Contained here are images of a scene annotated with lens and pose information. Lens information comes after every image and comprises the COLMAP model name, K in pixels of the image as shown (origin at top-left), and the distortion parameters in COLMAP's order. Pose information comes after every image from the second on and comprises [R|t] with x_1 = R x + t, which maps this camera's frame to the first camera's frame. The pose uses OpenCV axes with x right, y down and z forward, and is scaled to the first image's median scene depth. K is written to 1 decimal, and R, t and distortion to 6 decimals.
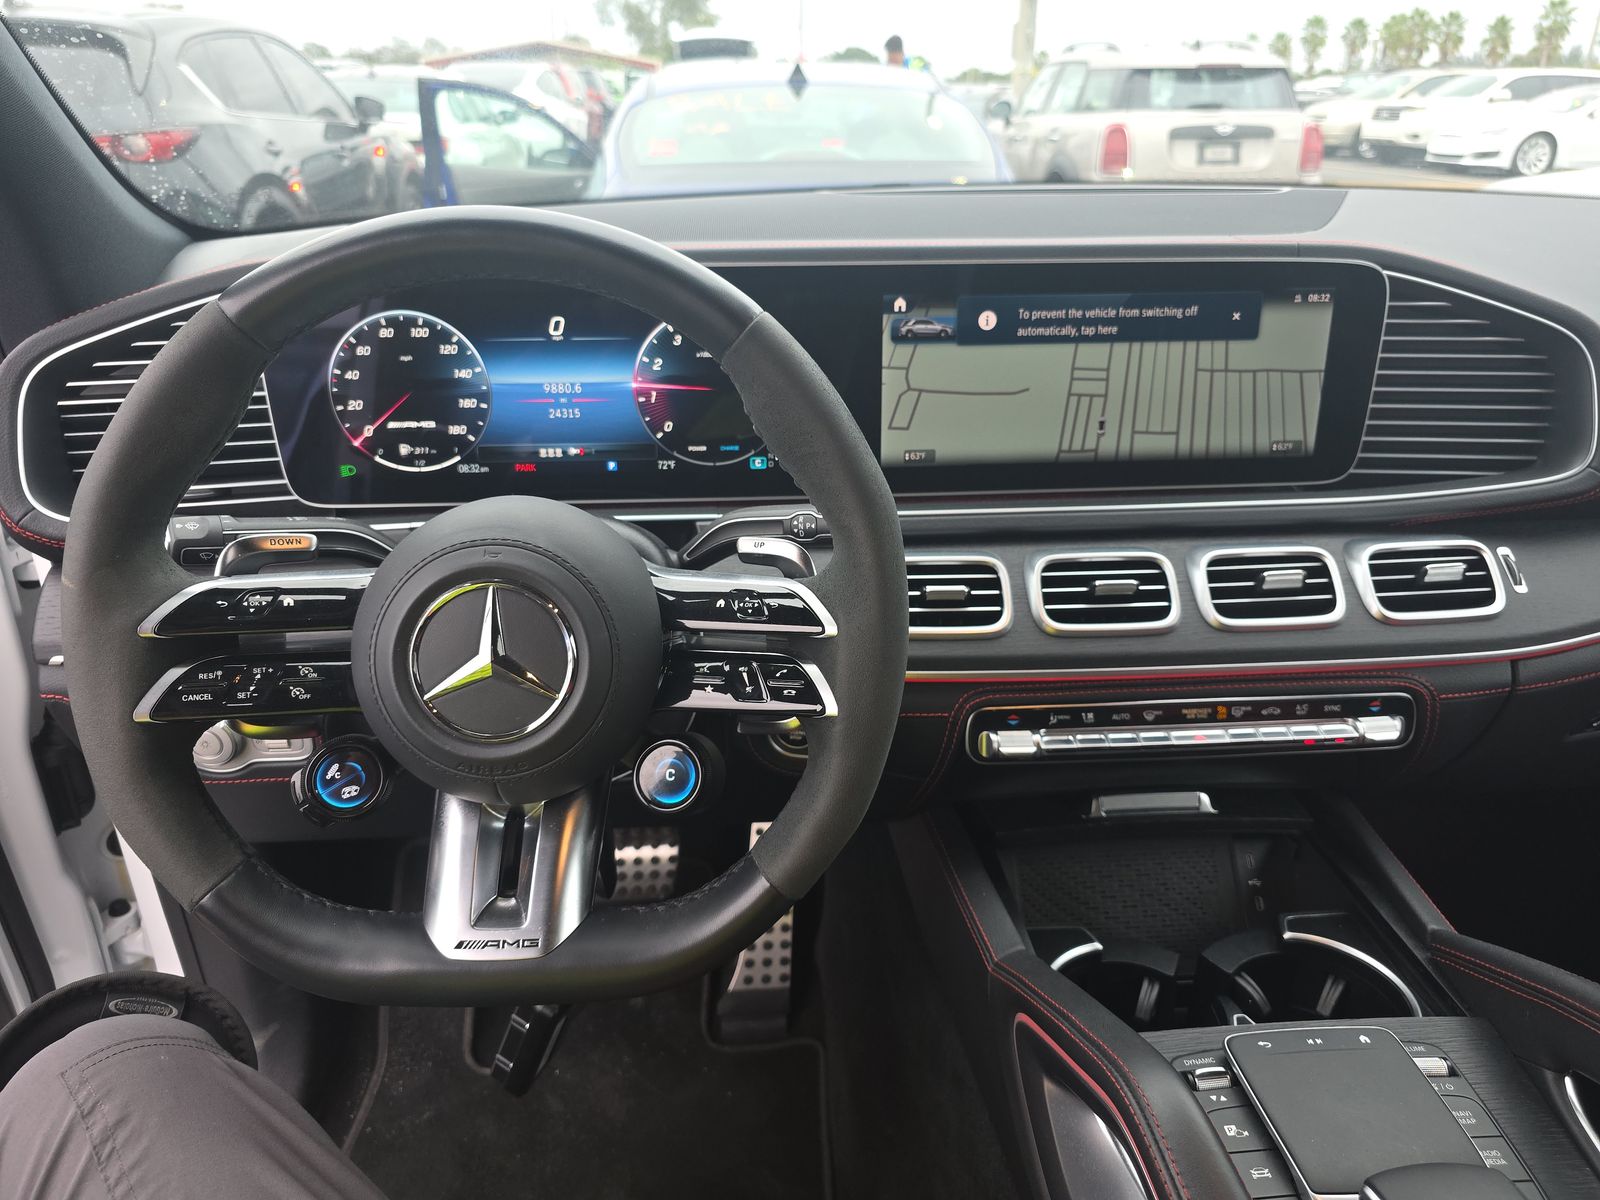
lens RADIAL K [[1078.7, 0, 800.0], [0, 1078.7, 600.0], [0, 0, 1]] dist [0.048650, -0.040008]
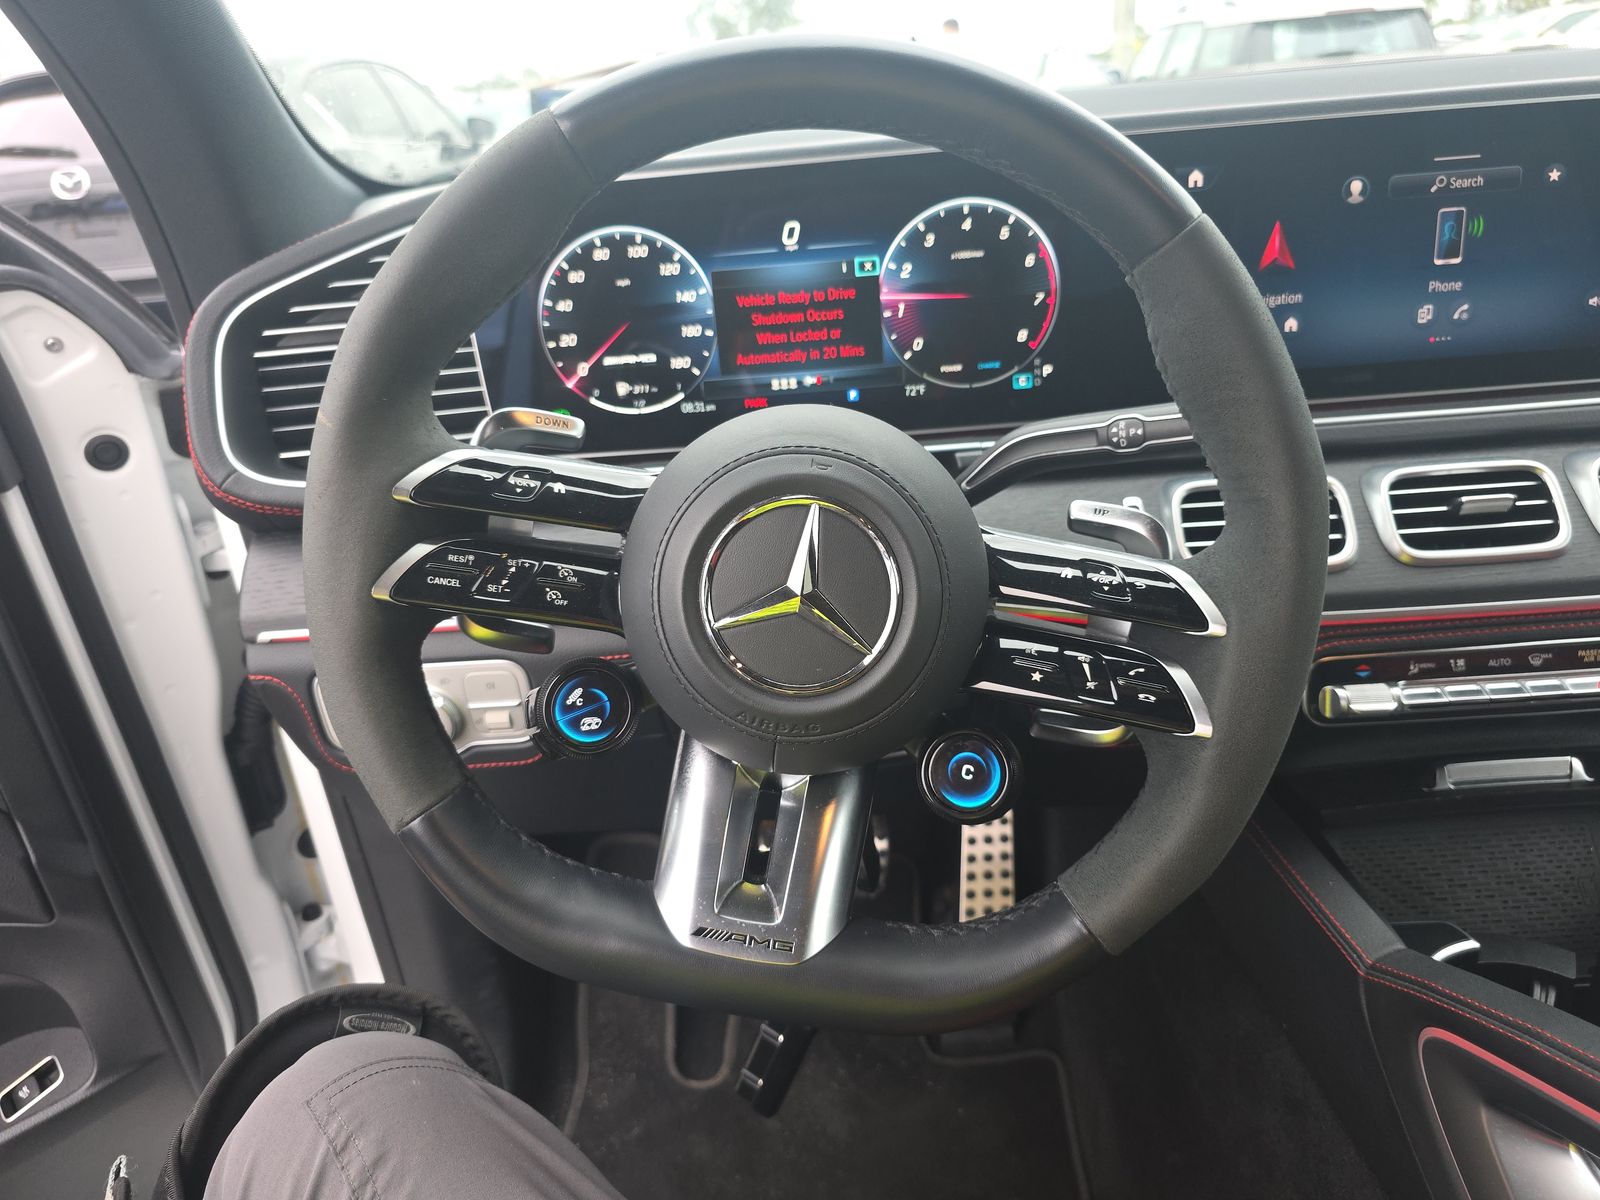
lens RADIAL K [[1072.1, 0, 800.0], [0, 1072.1, 600.0], [0, 0, 1]] dist [0.052989, -0.062170]
pose [[0.994741, -0.039811, -0.094364, -0.145836], [0.039577, 0.999207, -0.004354, 0.043515], [0.094462, 0.000597, 0.995528, 0.142115]]
